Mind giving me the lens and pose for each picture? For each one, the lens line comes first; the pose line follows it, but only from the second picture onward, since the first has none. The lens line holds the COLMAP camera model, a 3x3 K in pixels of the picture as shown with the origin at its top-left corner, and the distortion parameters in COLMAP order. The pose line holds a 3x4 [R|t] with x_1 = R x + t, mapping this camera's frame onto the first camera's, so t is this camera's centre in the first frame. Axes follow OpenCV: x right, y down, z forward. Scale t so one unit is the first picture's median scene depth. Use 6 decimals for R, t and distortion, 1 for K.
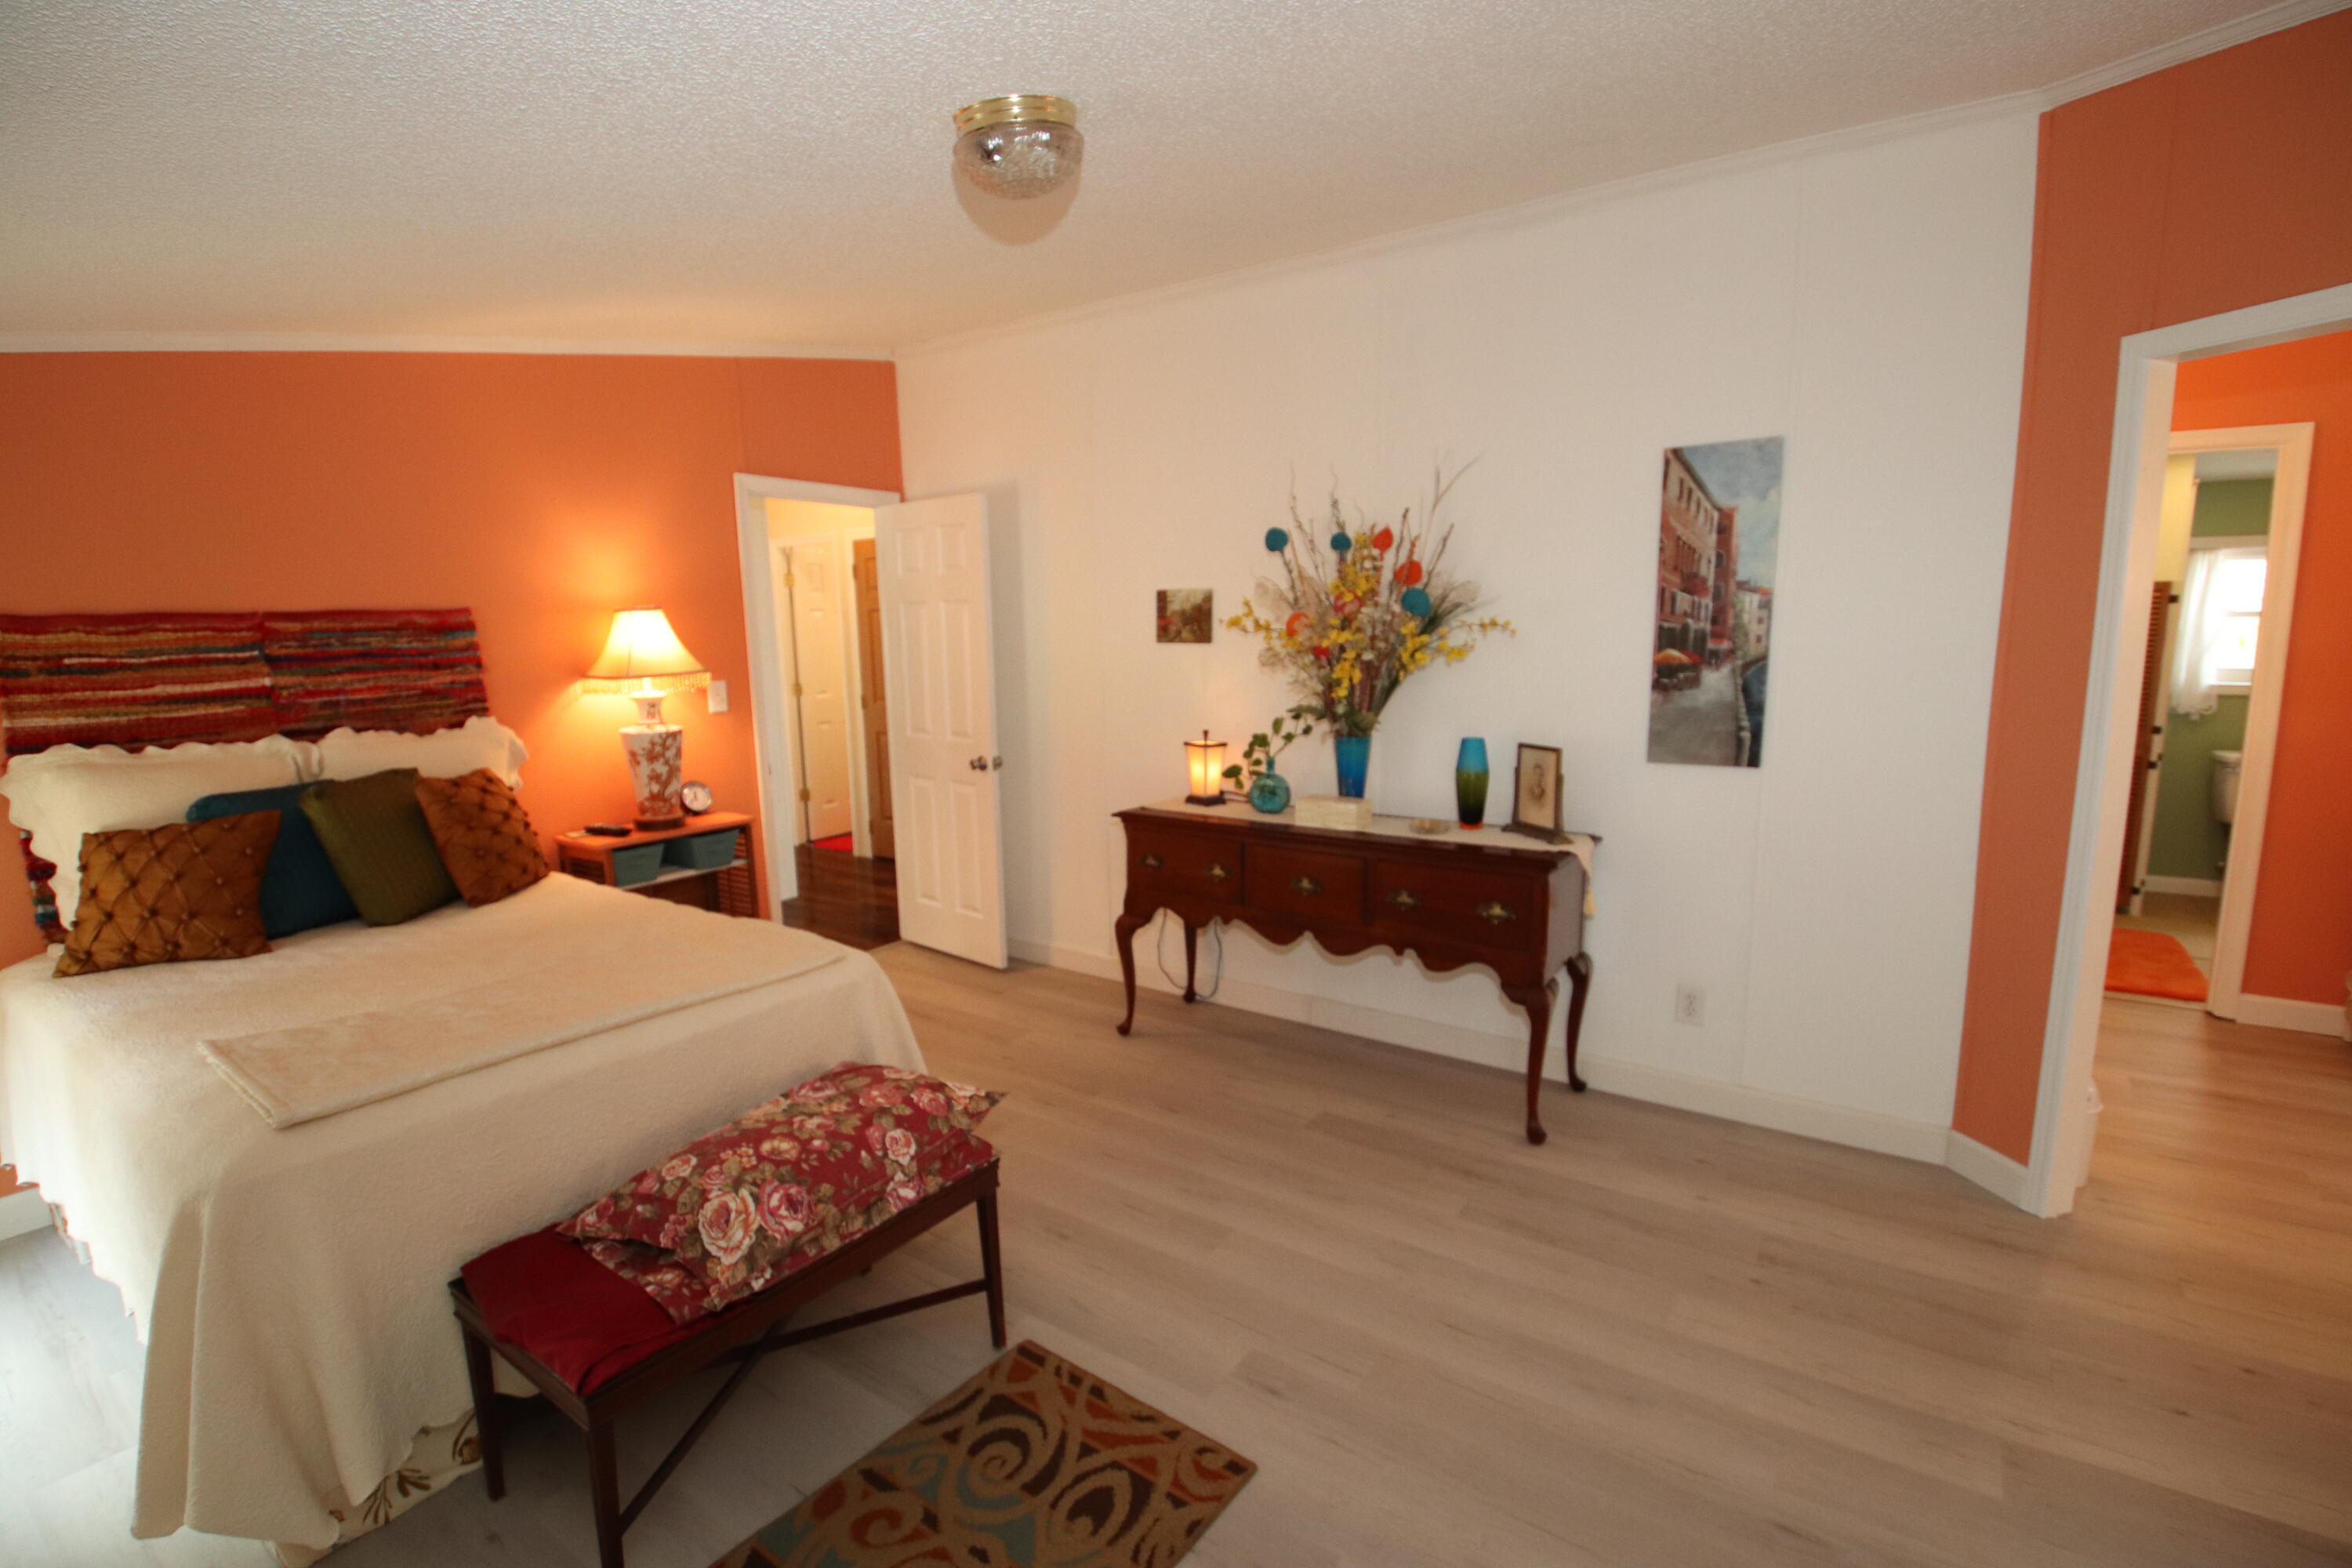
lens RADIAL K [[1081.5, 0, 1155.3], [0, 1081.5, 803.2], [0, 0, 1]] dist [0.016192, -0.030943]
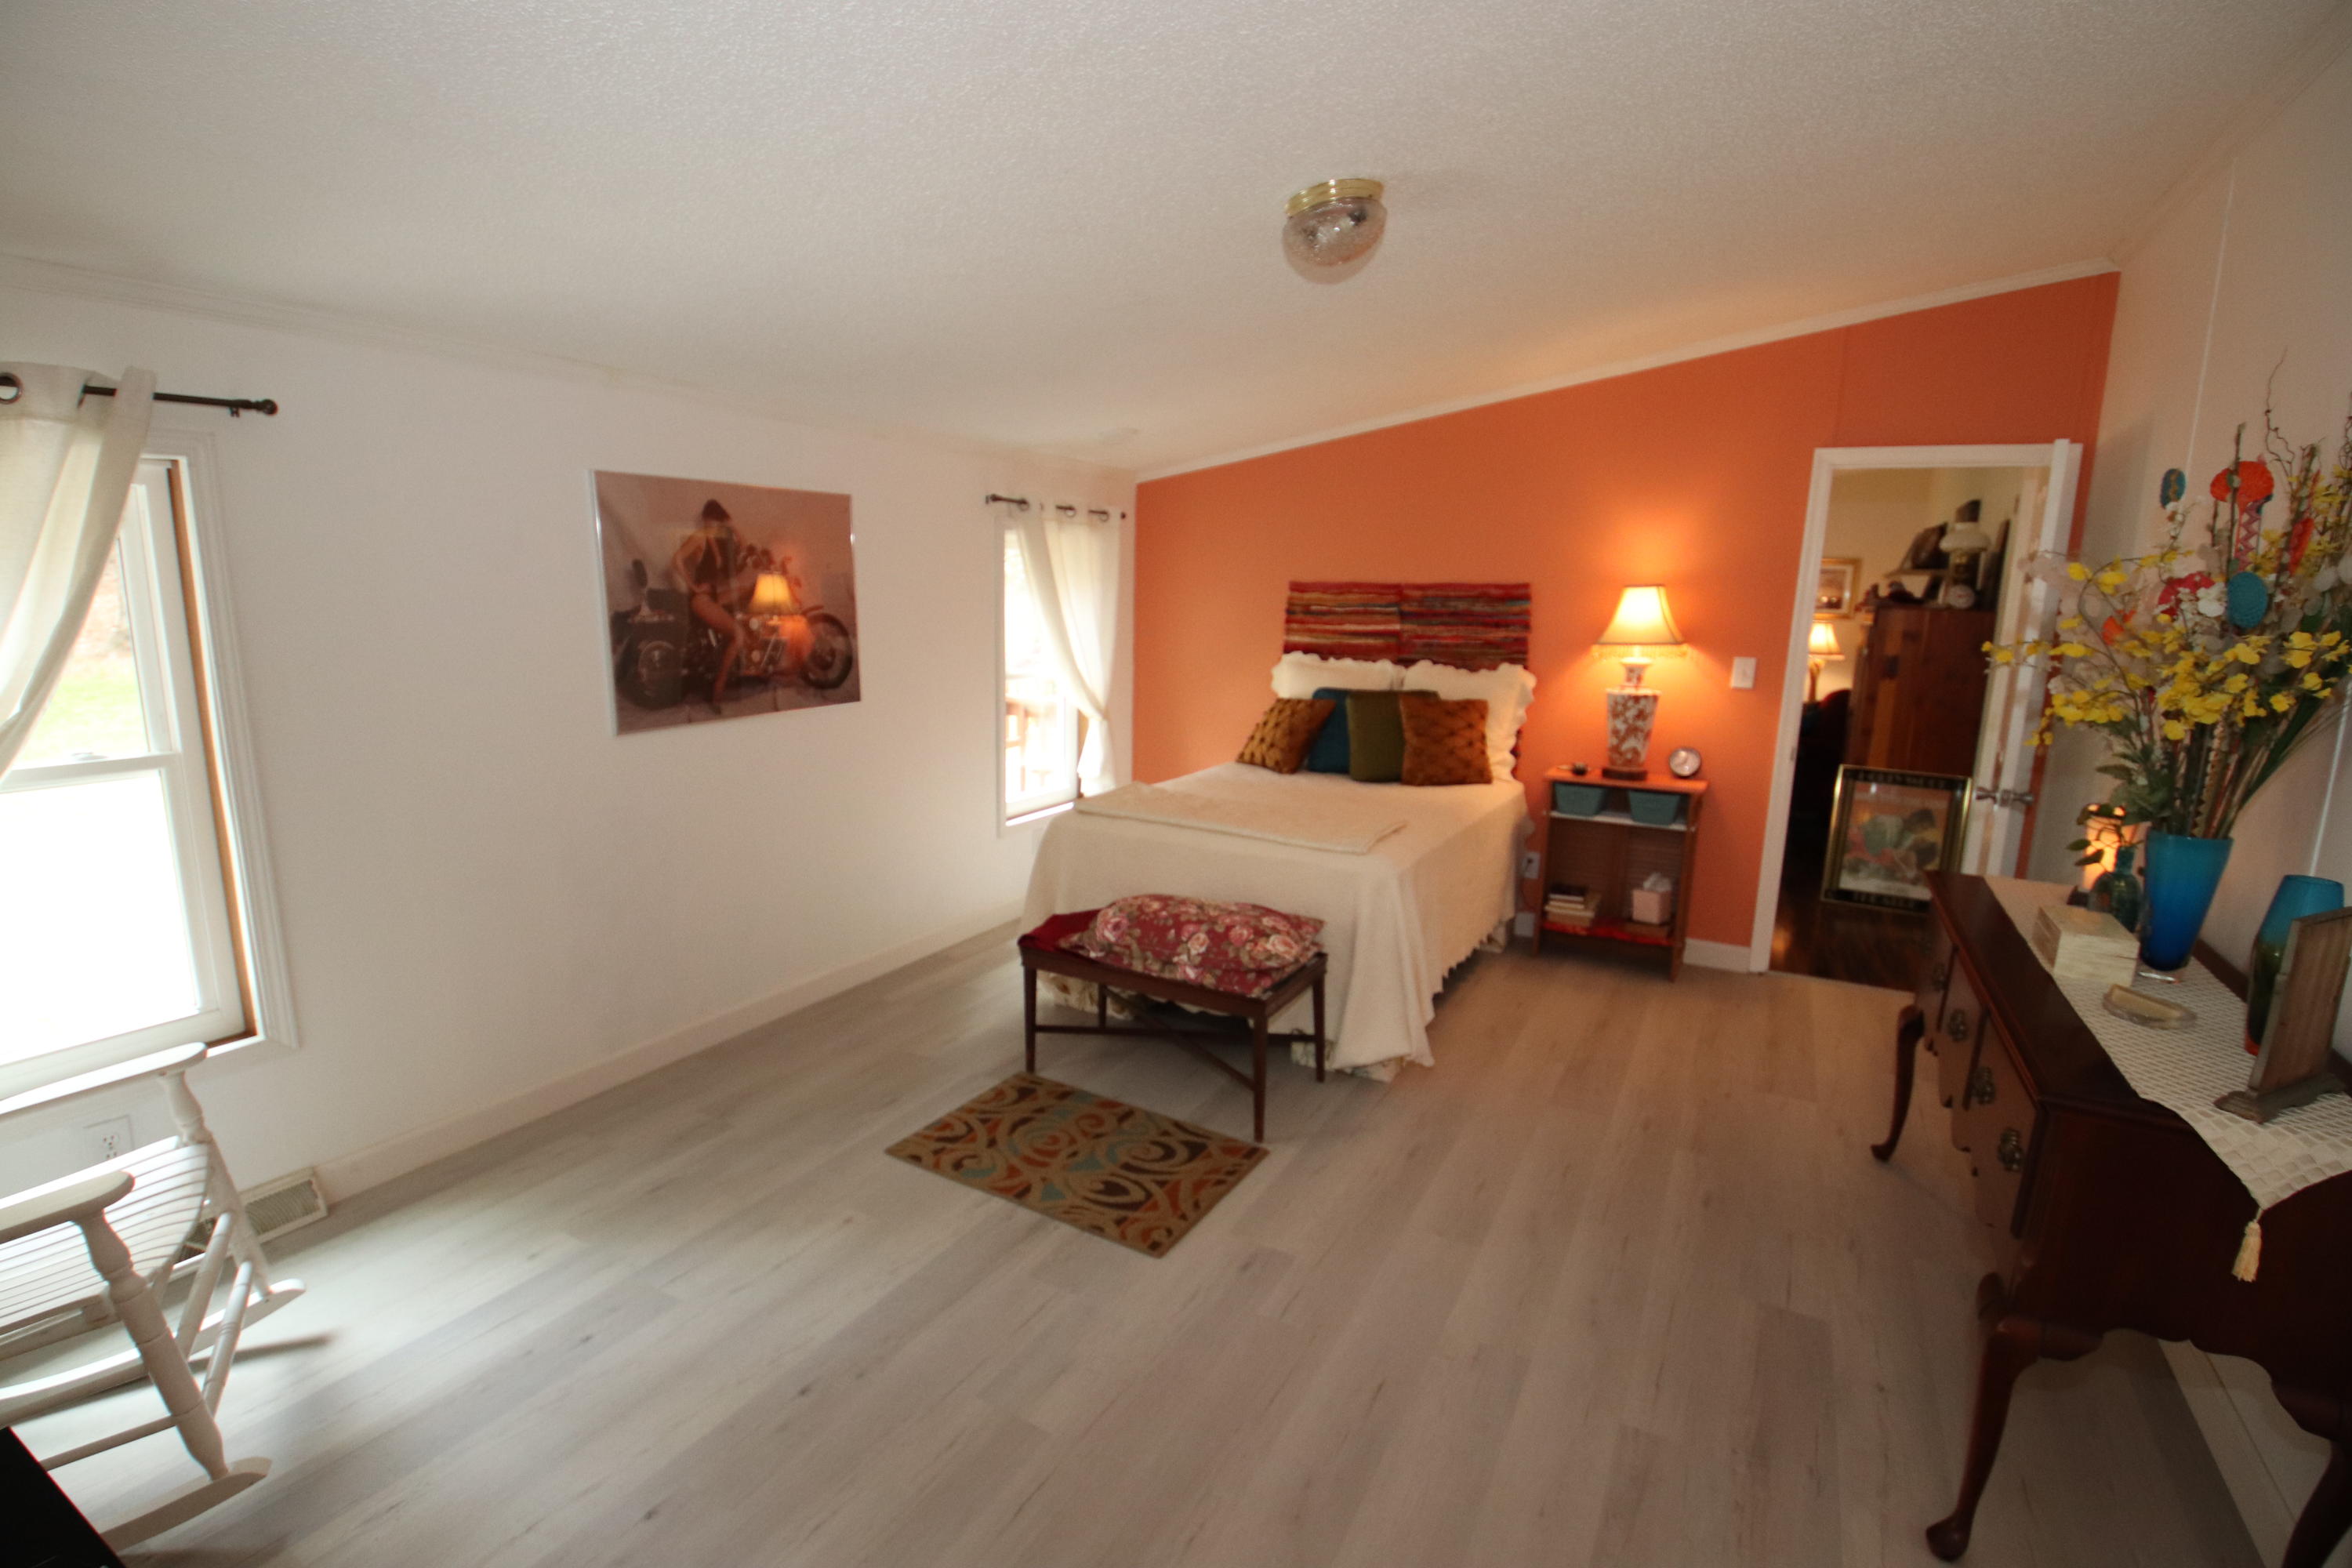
lens RADIAL K [[1081.5, 0, 1155.3], [0, 1081.5, 803.2], [0, 0, 1]] dist [0.016192, -0.030943]
pose [[0.099939, 0.209368, -0.972716, 0.792412], [-0.184565, 0.964546, 0.188647, -0.098306], [0.977726, 0.160676, 0.135038, 0.468767]]
